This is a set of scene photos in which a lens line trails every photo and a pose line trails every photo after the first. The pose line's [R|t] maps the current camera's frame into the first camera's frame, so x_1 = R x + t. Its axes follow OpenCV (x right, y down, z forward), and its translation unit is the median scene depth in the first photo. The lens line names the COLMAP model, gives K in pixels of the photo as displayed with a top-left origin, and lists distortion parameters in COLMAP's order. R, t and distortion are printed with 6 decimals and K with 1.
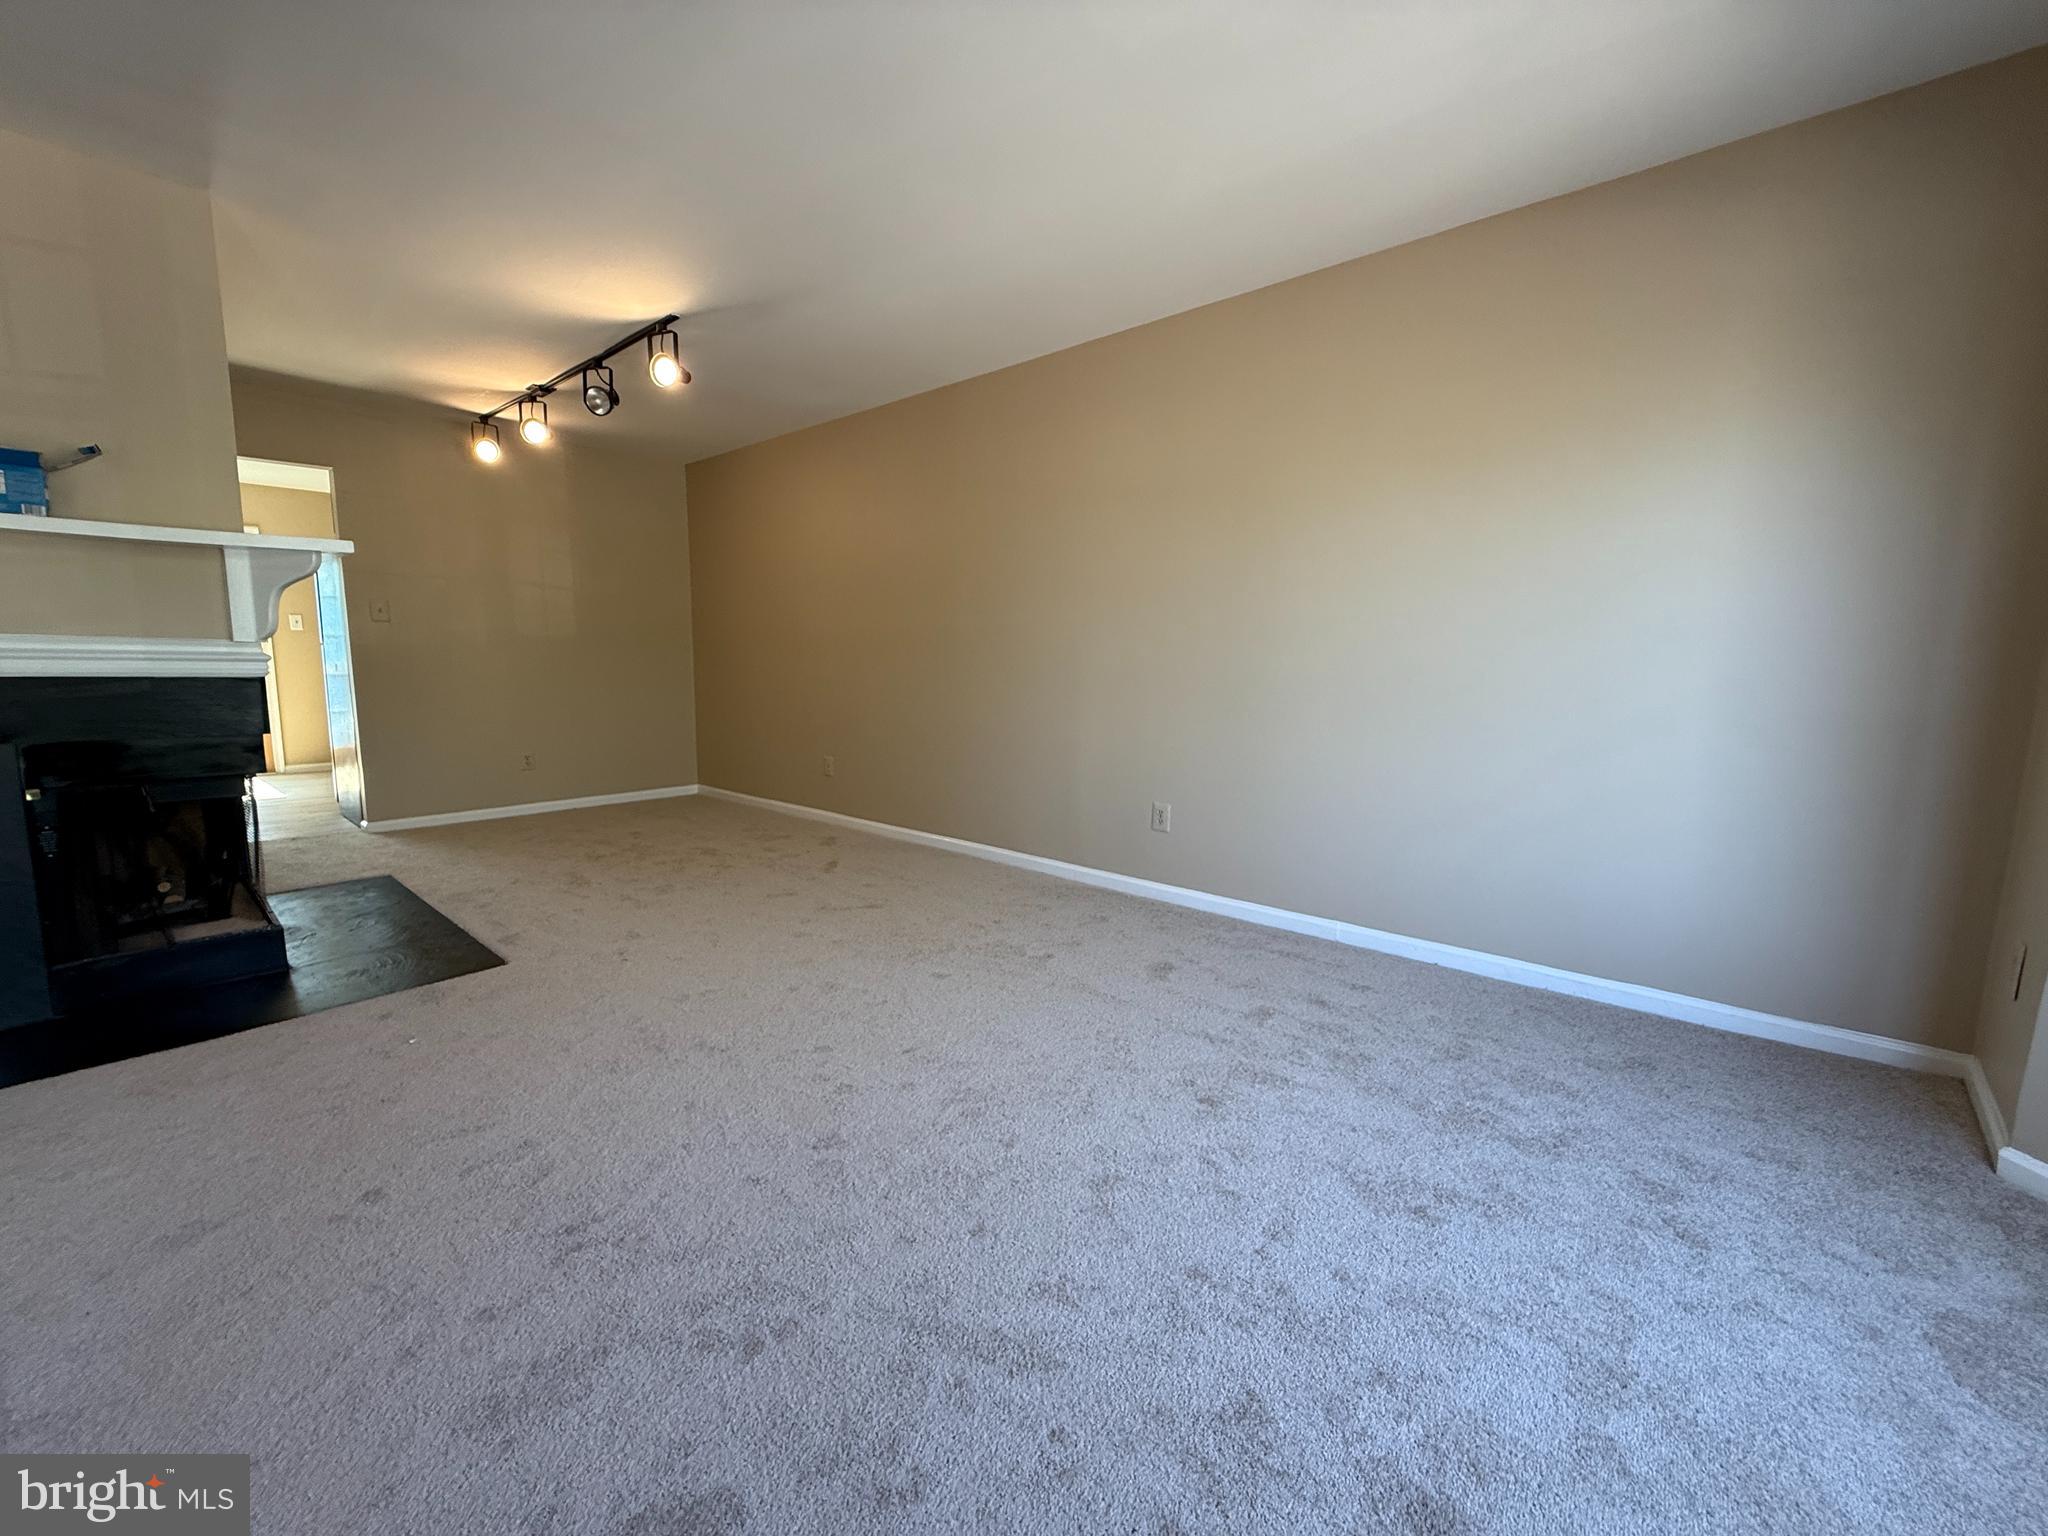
lens RADIAL K [[809.5, 0, 1018.0], [0, 809.5, 767.0], [0, 0, 1]] dist [0.000528, -0.000180]
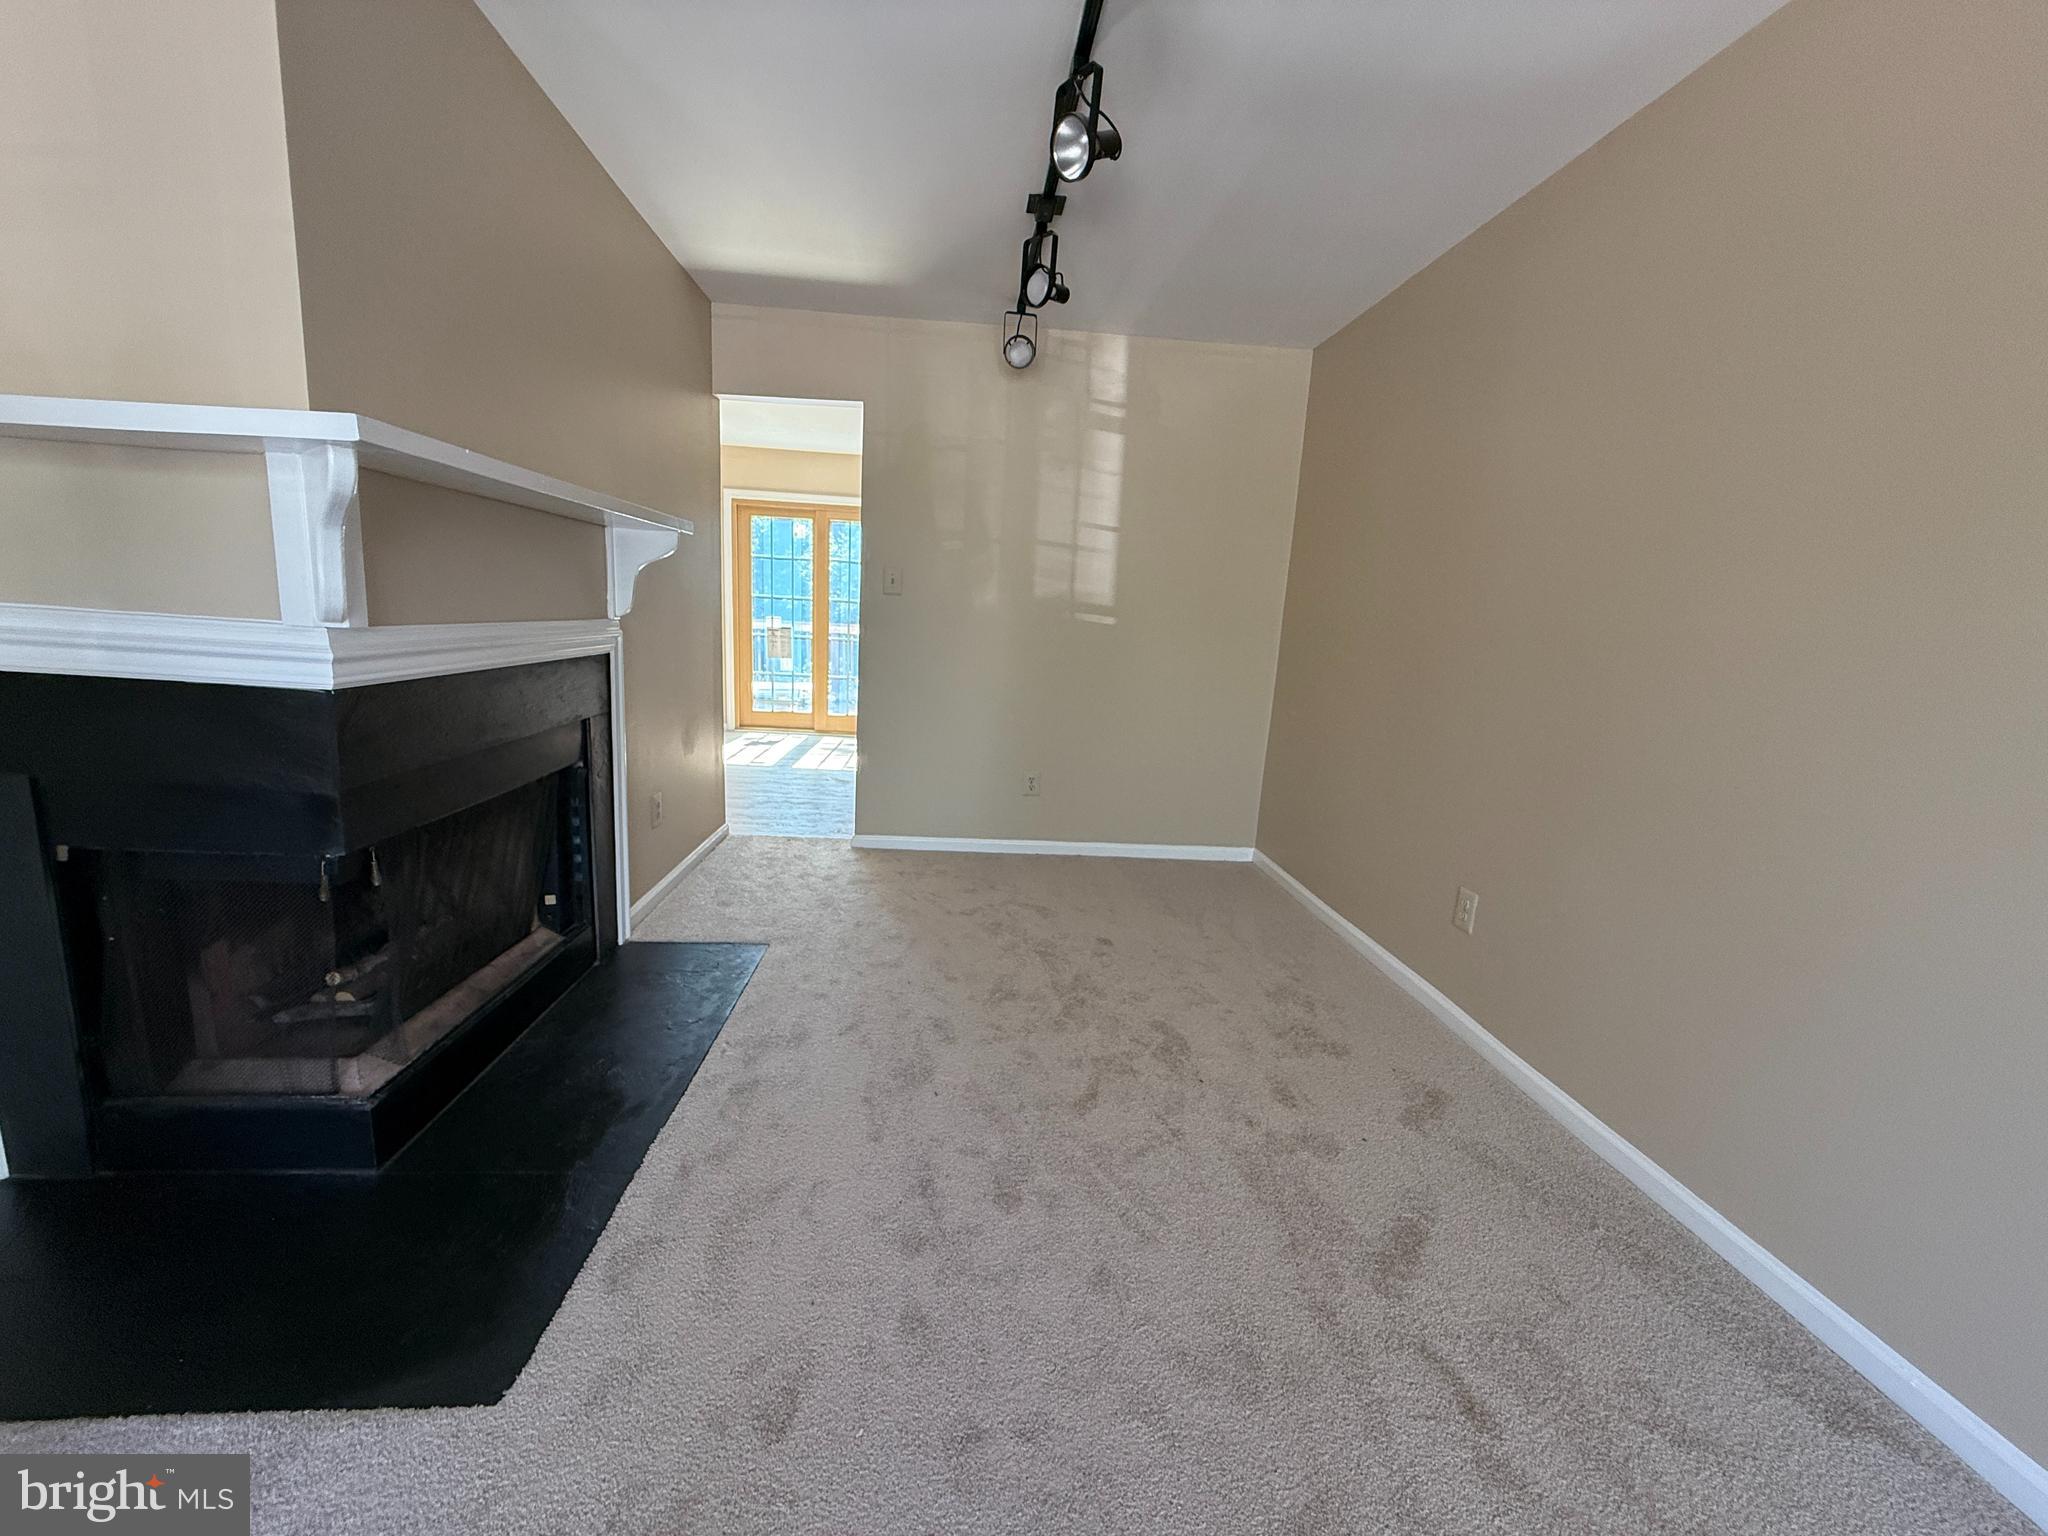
lens RADIAL K [[809.5, 0, 1018.0], [0, 809.5, 767.0], [0, 0, 1]] dist [0.000528, -0.000180]
pose [[0.708116, 0.158860, -0.687993, -0.198826], [-0.141868, 0.986503, 0.081769, -0.161343], [0.691697, 0.039702, 0.721096, 0.877122]]
